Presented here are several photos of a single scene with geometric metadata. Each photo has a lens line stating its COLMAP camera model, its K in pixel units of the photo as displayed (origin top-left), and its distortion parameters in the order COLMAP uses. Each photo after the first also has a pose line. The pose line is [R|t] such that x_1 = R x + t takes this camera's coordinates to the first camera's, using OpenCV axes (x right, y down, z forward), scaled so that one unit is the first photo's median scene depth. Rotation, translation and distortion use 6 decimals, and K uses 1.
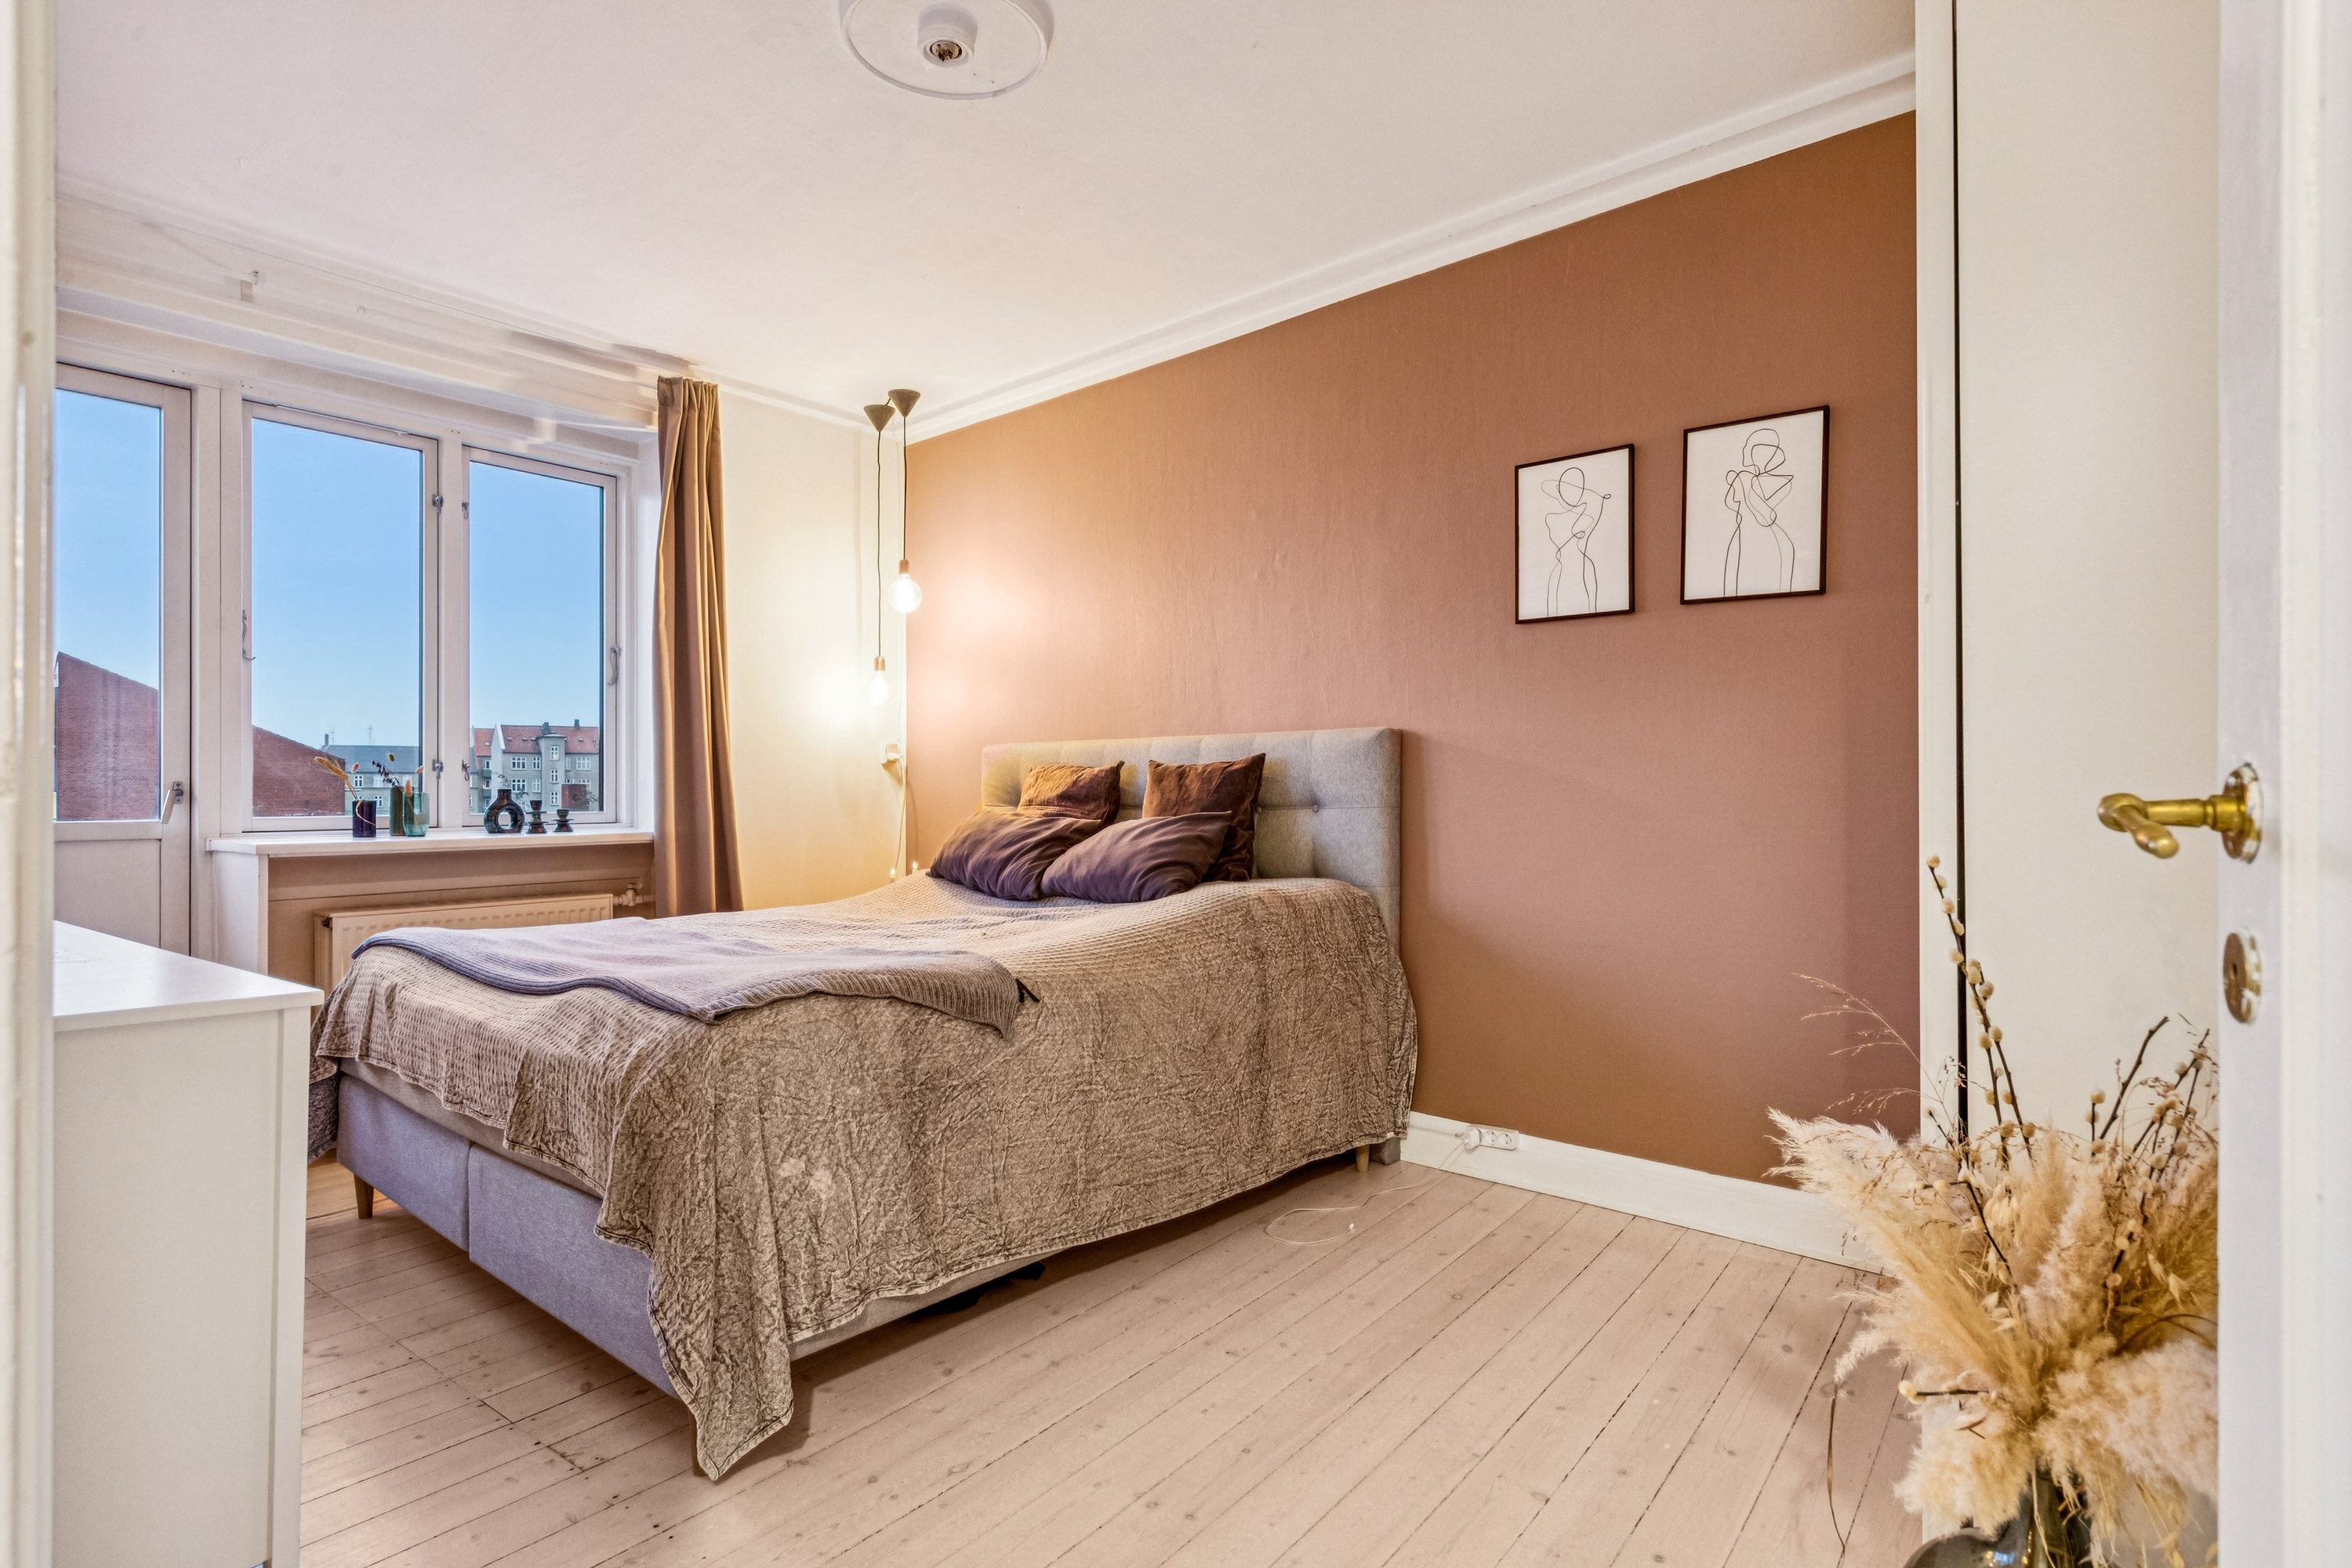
lens RADIAL K [[1286.3, 0, 1182.7], [0, 1286.3, 784.0], [0, 0, 1]] dist [0.006285, 0.000003]
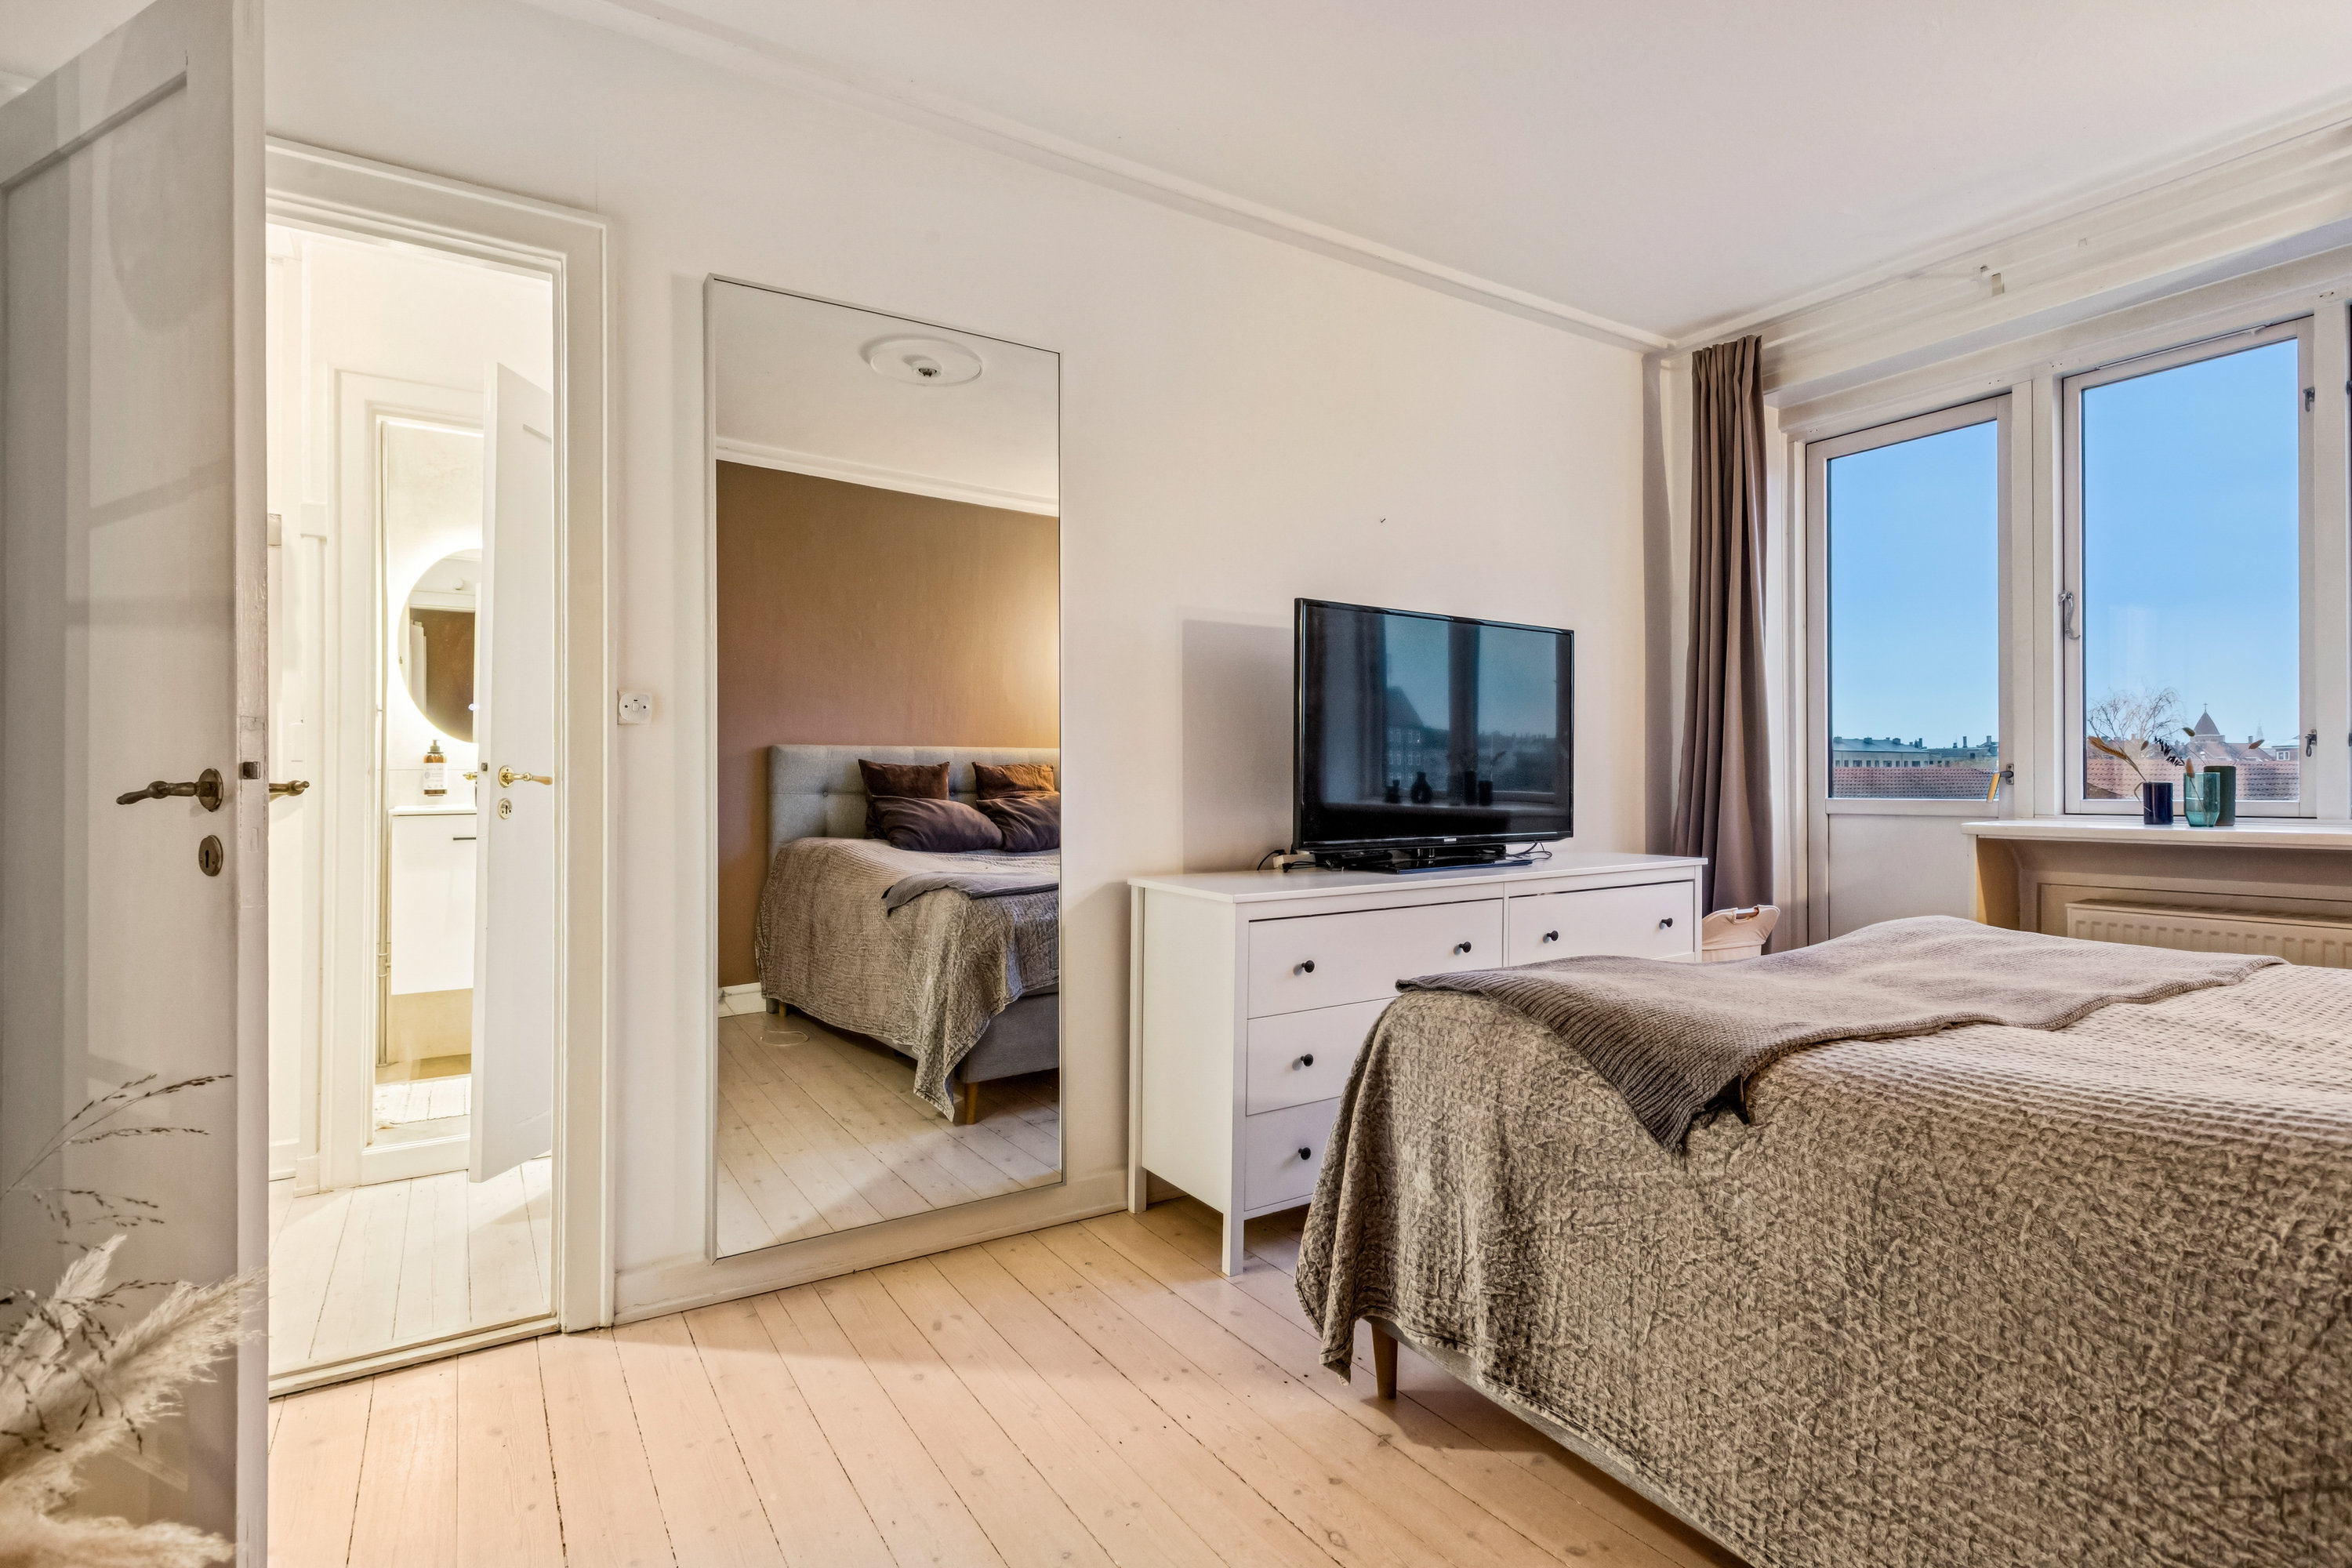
lens RADIAL K [[1118.2, 0, 1142.9], [0, 1118.2, 781.8], [0, 0, 1]] dist [-0.000553, -0.001295]
pose [[-0.367927, 0.004561, -0.929843, 0.333447], [0.008736, 0.999961, 0.001449, 0.005398], [0.929814, -0.007590, -0.367953, 0.660667]]
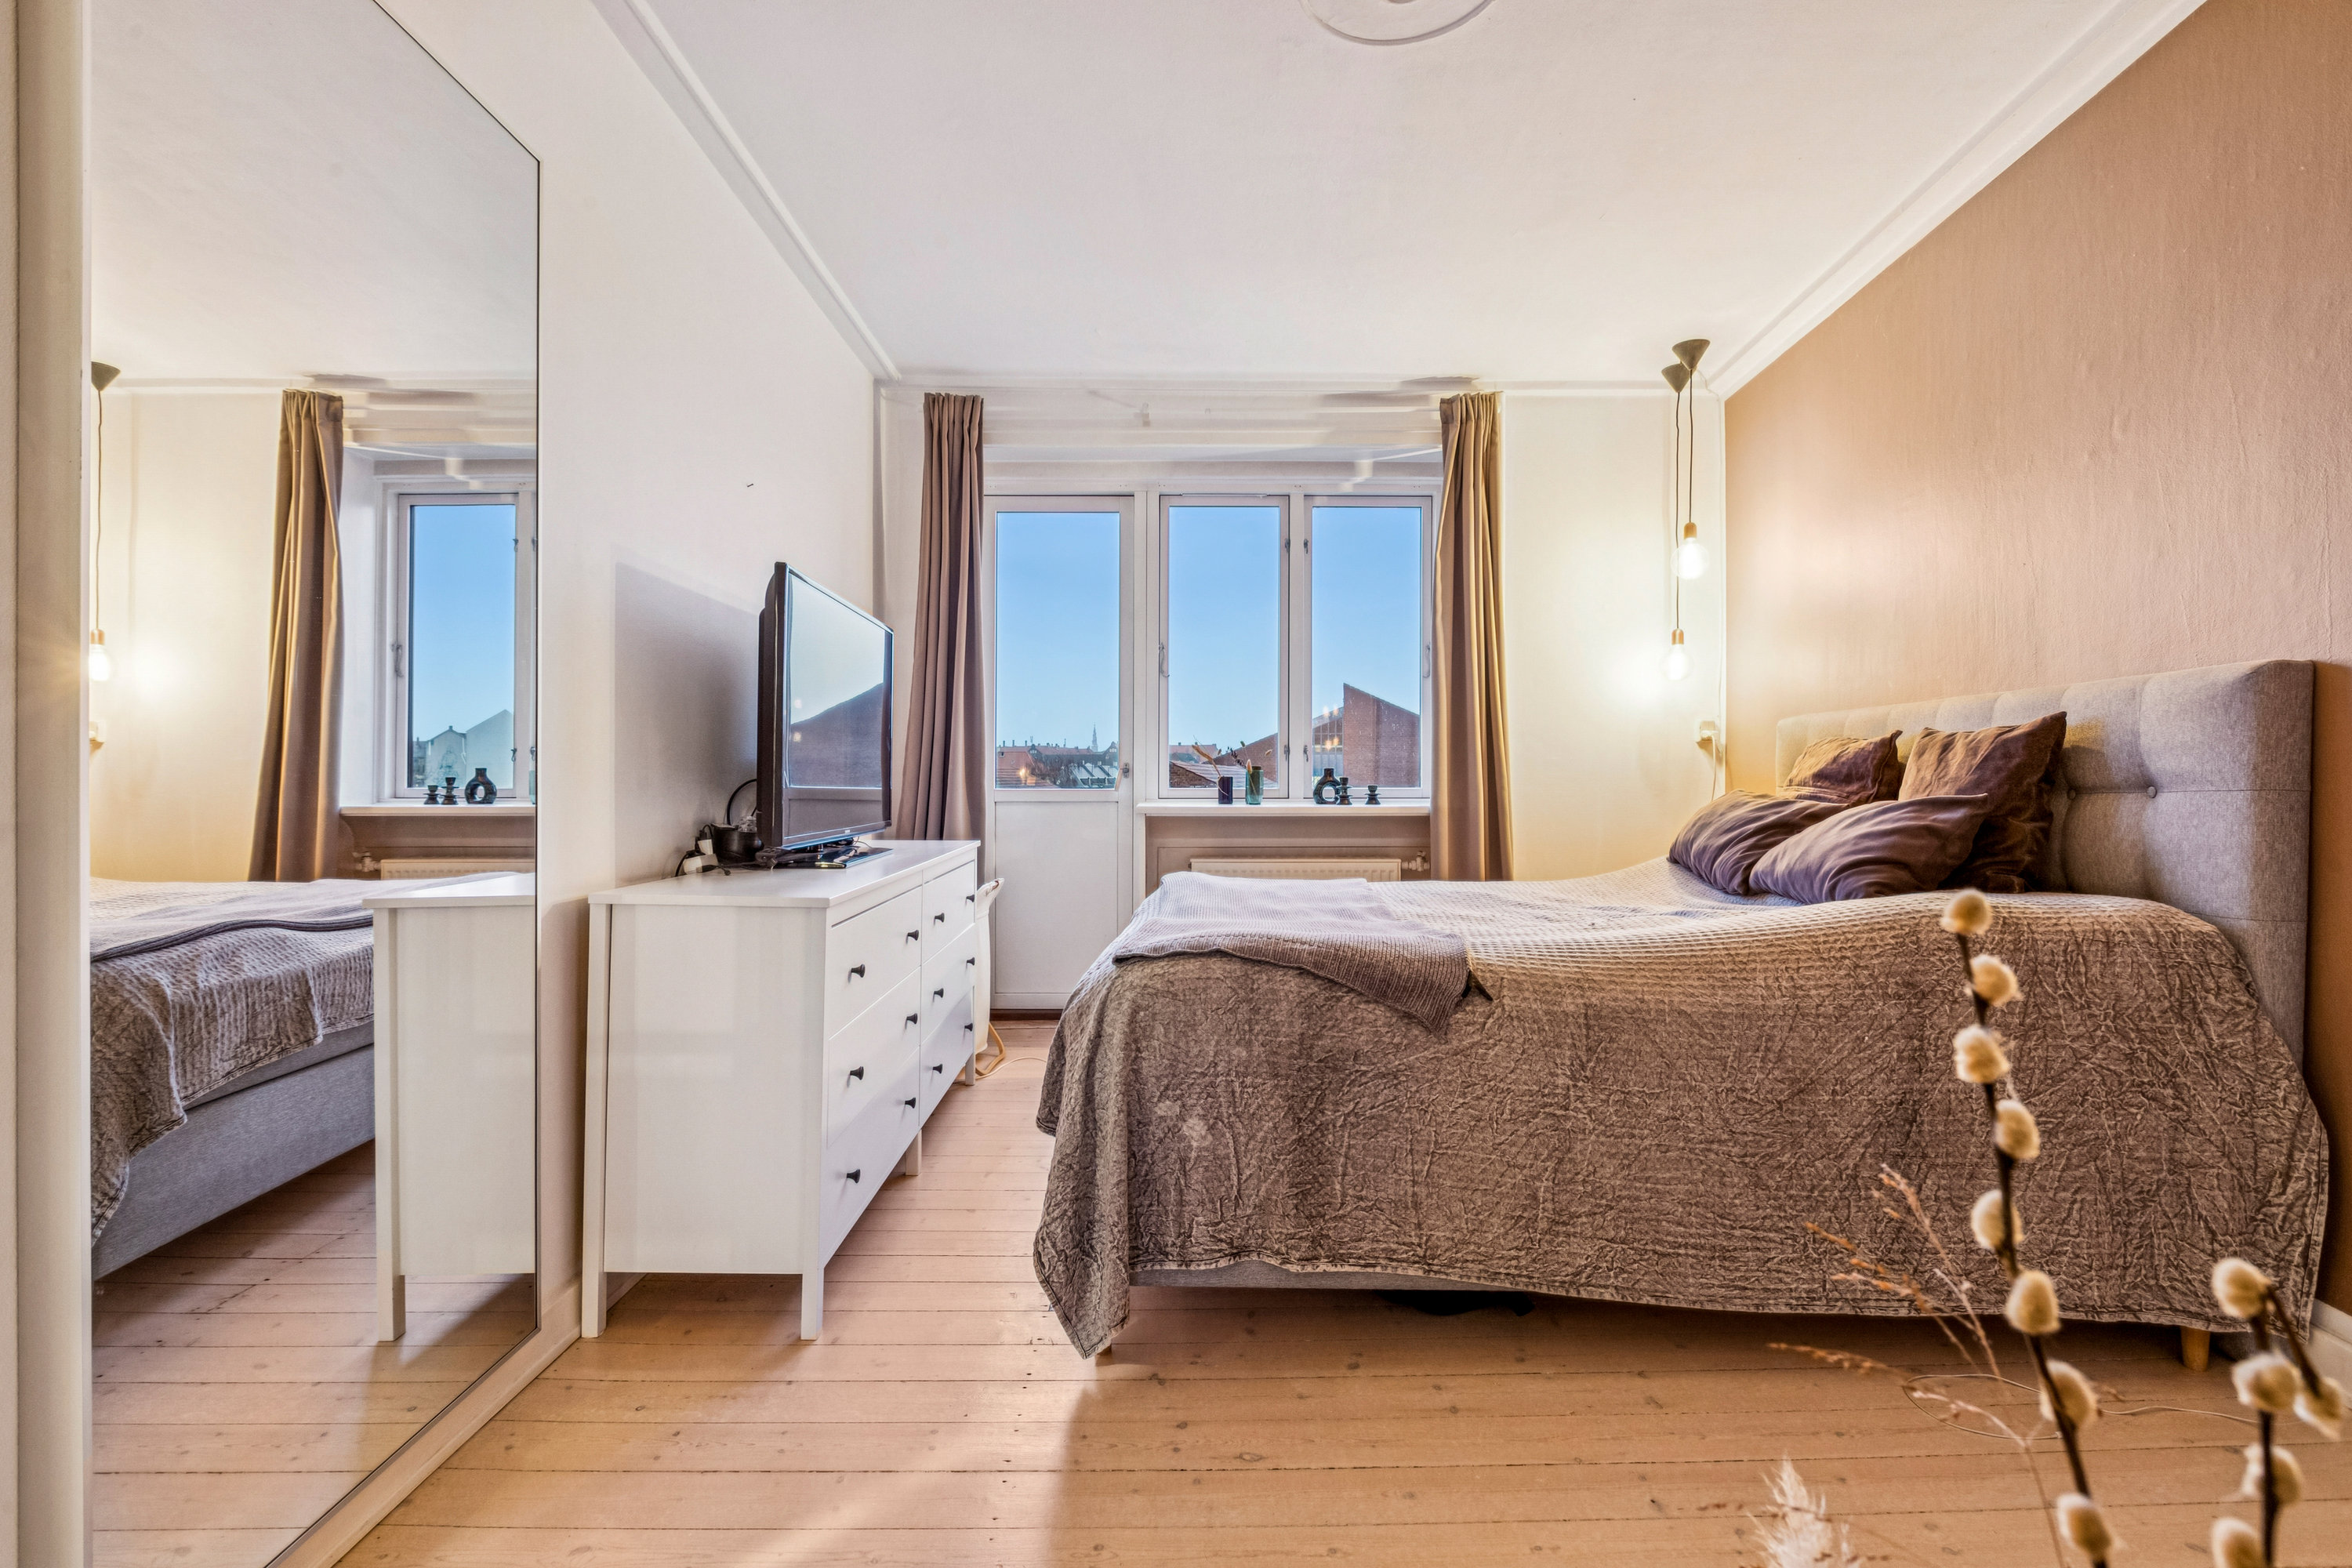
lens RADIAL K [[1118.2, 0, 1143.5], [0, 1118.2, 779.6], [0, 0, 1]] dist [-0.000553, -0.001295]
pose [[0.594570, 0.004944, -0.804029, 0.257499], [0.000726, 0.999977, 0.006686, 0.008433], [0.804044, -0.004559, 0.594553, 0.248818]]
